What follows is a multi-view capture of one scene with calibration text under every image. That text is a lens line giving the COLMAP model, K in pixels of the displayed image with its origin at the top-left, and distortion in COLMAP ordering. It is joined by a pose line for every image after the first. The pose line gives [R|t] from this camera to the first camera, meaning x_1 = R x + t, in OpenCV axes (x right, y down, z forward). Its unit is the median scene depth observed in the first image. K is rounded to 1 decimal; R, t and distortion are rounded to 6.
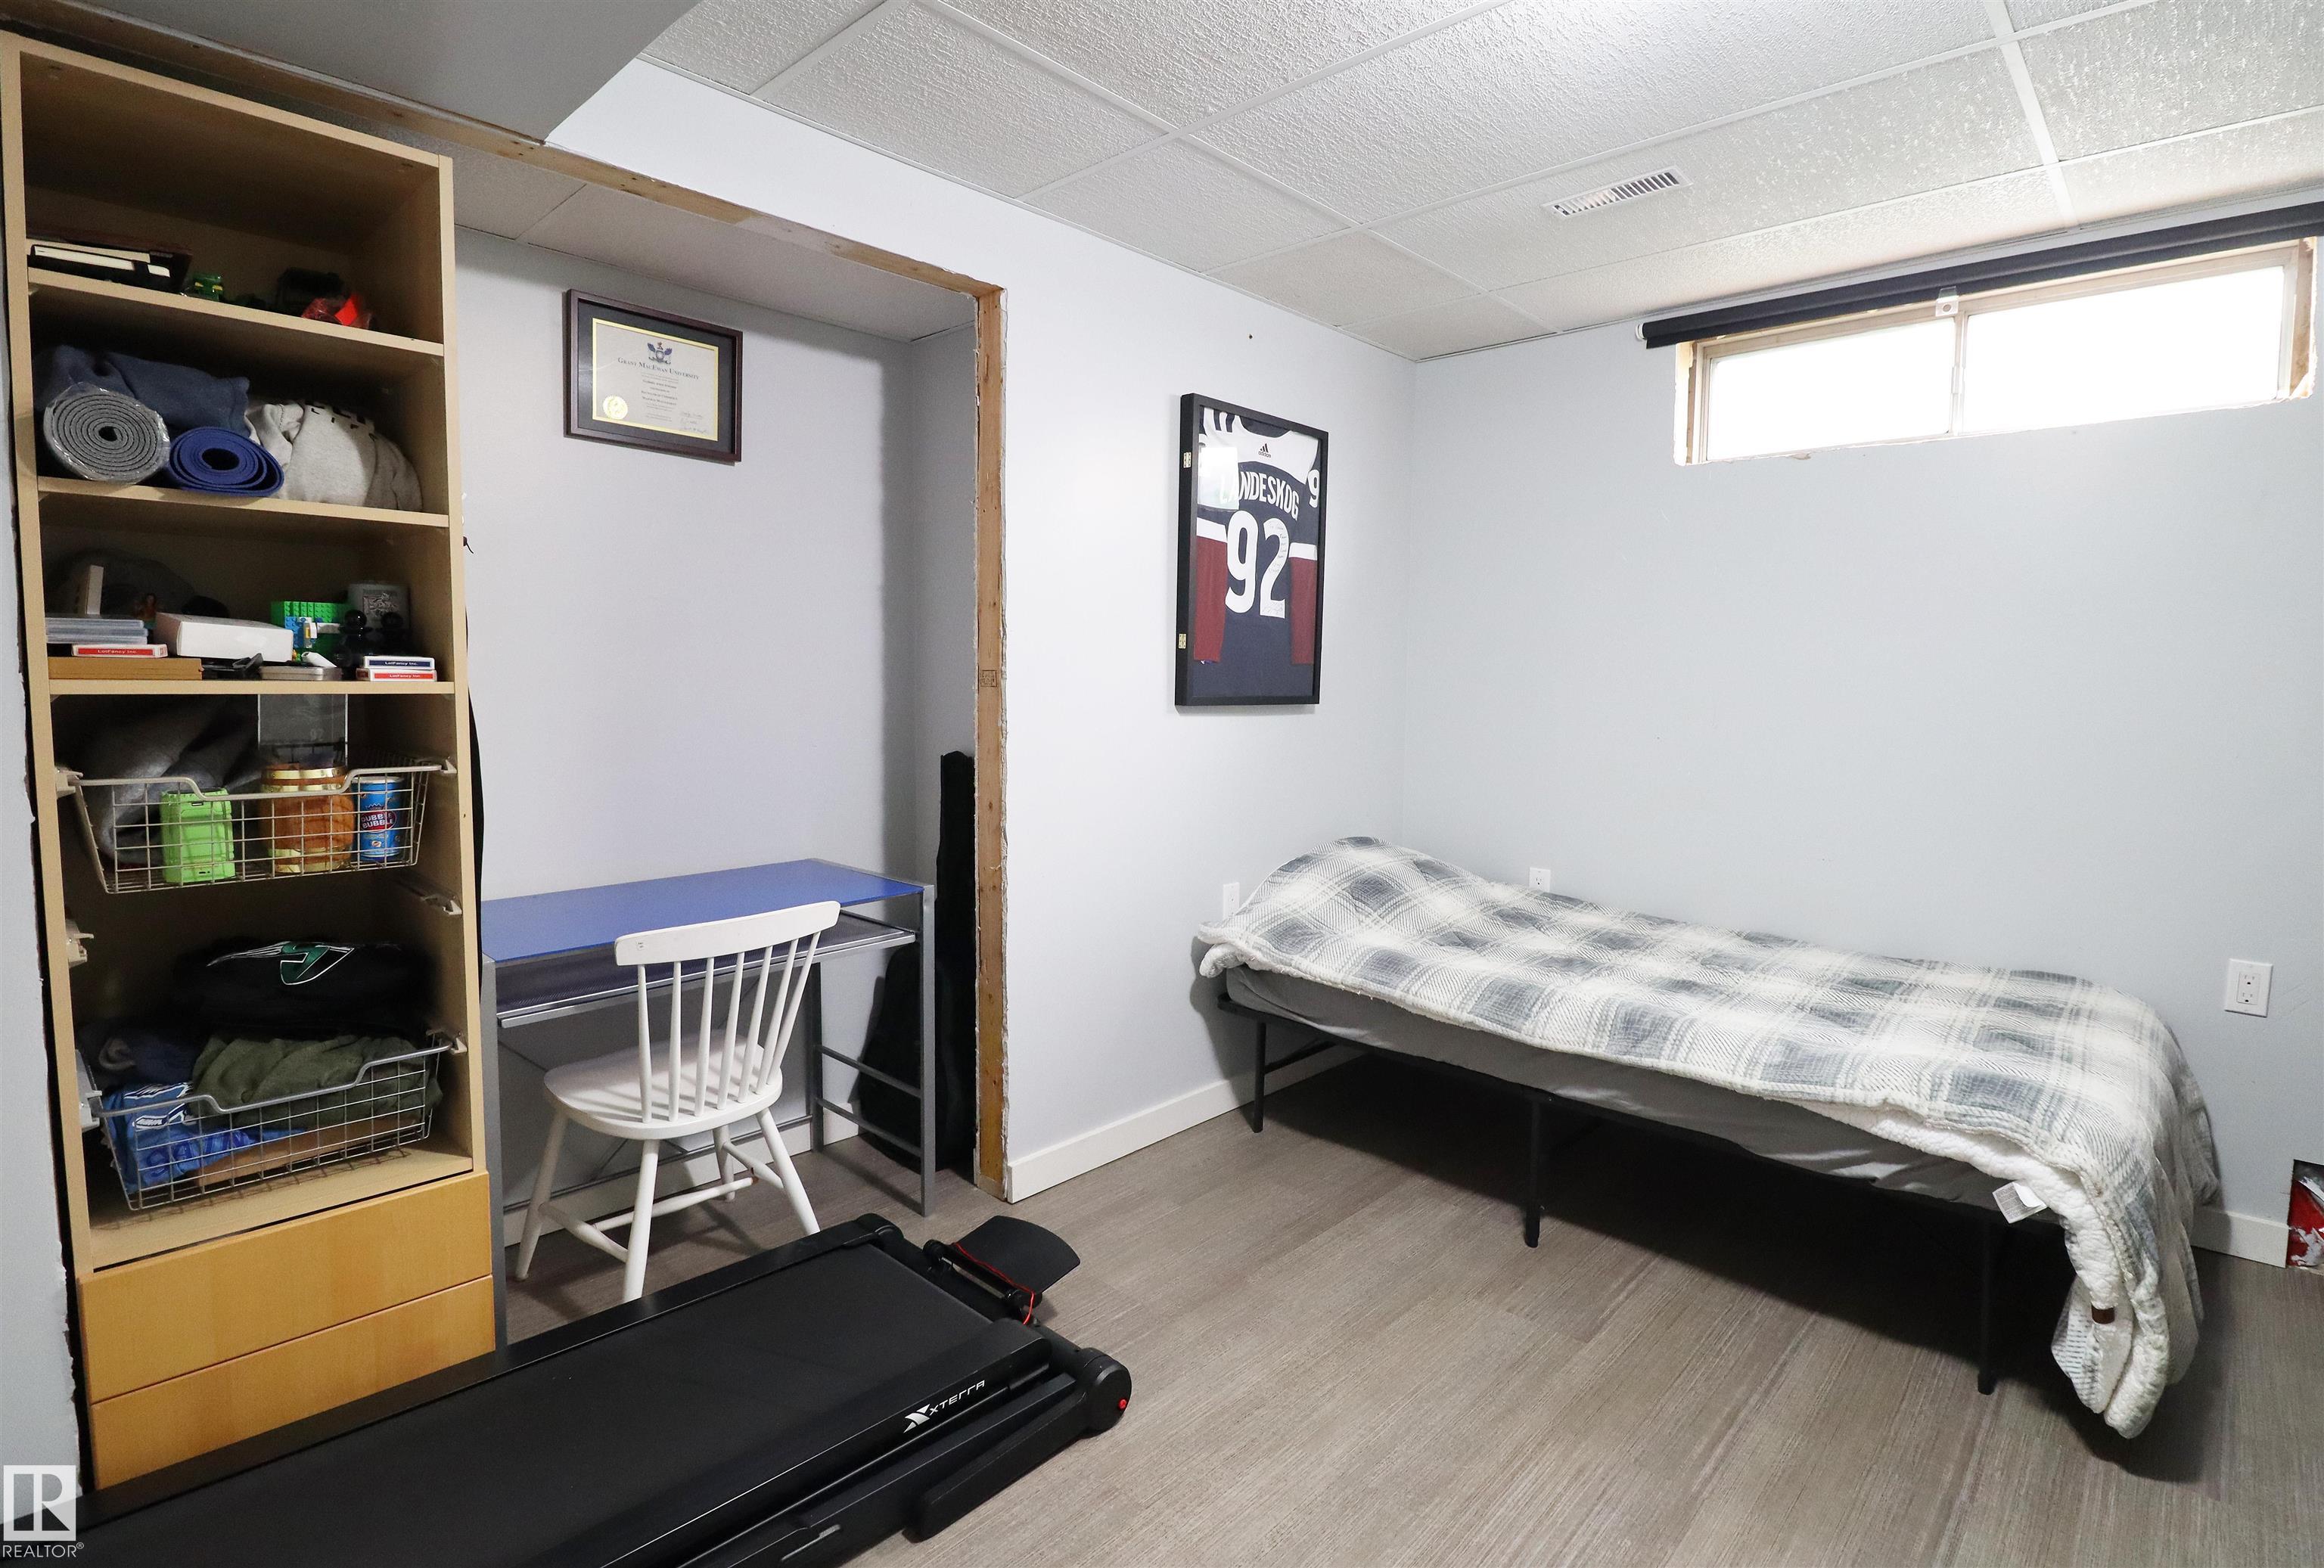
lens RADIAL K [[1133.3, 0, 1164.5], [0, 1133.3, 774.9], [0, 0, 1]] dist [-0.007754, -0.008408]
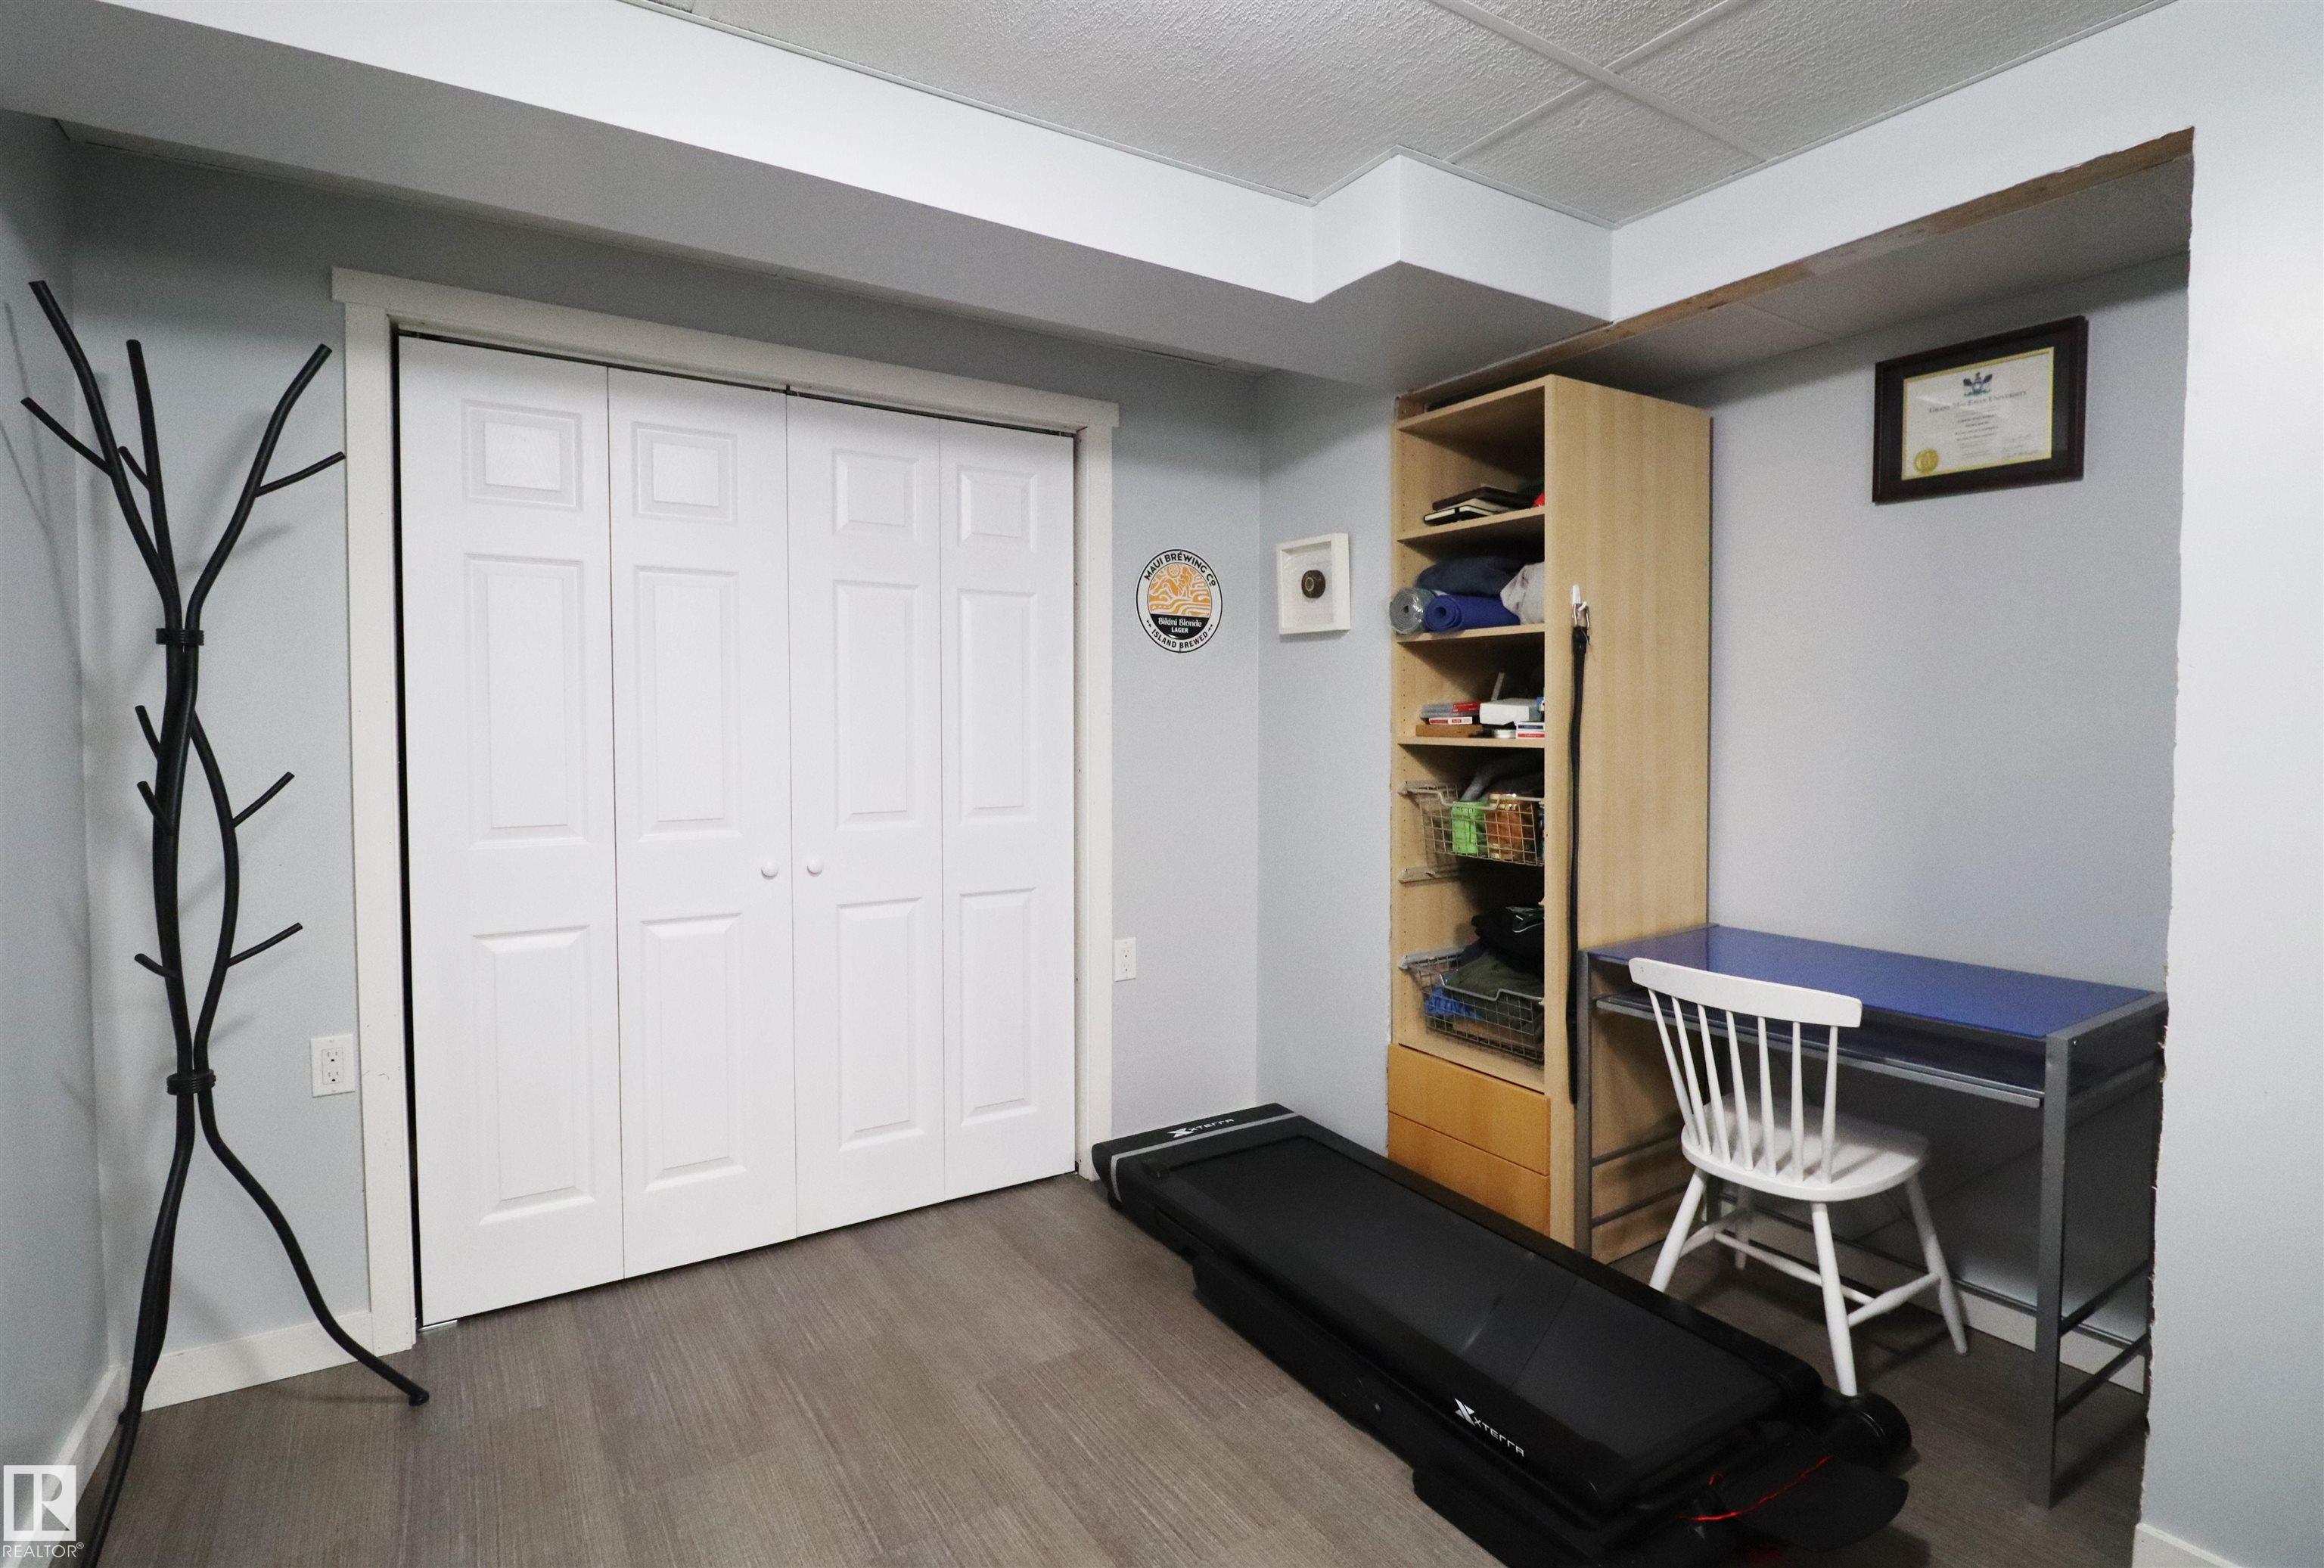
lens RADIAL K [[1133.3, 0, 1167.6], [0, 1133.3, 774.5], [0, 0, 1]] dist [-0.007754, -0.008408]
pose [[-0.248051, 0.036056, -0.968076, 0.756546], [-0.090201, 0.994106, 0.060138, -0.072249], [0.964538, 0.102238, -0.243337, 0.786574]]
